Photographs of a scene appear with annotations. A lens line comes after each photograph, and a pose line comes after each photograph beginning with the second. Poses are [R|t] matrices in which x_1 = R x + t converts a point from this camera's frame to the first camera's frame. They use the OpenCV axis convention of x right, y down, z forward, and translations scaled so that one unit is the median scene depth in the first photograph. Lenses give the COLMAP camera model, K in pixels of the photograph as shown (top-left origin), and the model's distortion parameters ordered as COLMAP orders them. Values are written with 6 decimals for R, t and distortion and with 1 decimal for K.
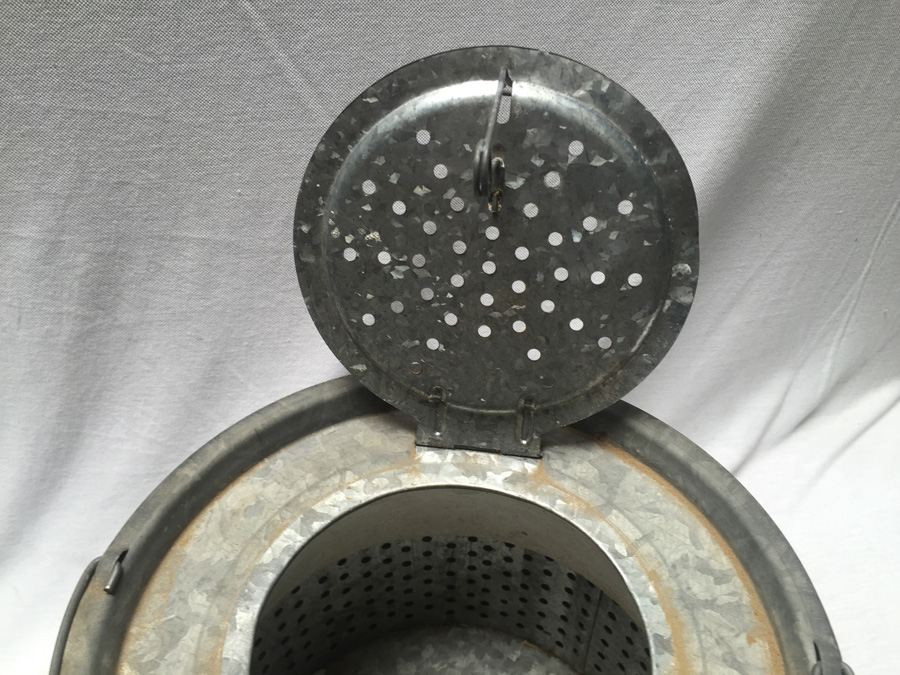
lens RADIAL K [[777.2, 0, 450.0], [0, 777.2, 337.5], [0, 0, 1]] dist [0.097685, -0.161869]
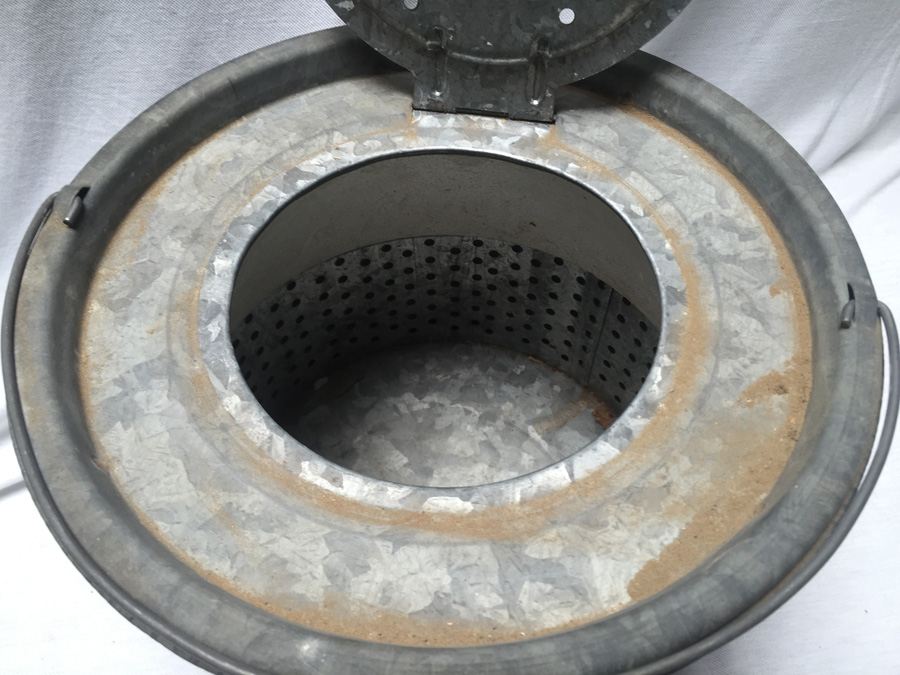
lens RADIAL K [[777.2, 0, 450.0], [0, 777.2, 337.5], [0, 0, 1]] dist [0.097685, -0.161869]
pose [[0.999575, 0.017816, -0.023070, 0.024200], [-0.011771, 0.970782, 0.239675, 0.183953], [0.026666, -0.239302, 0.970579, 0.079758]]
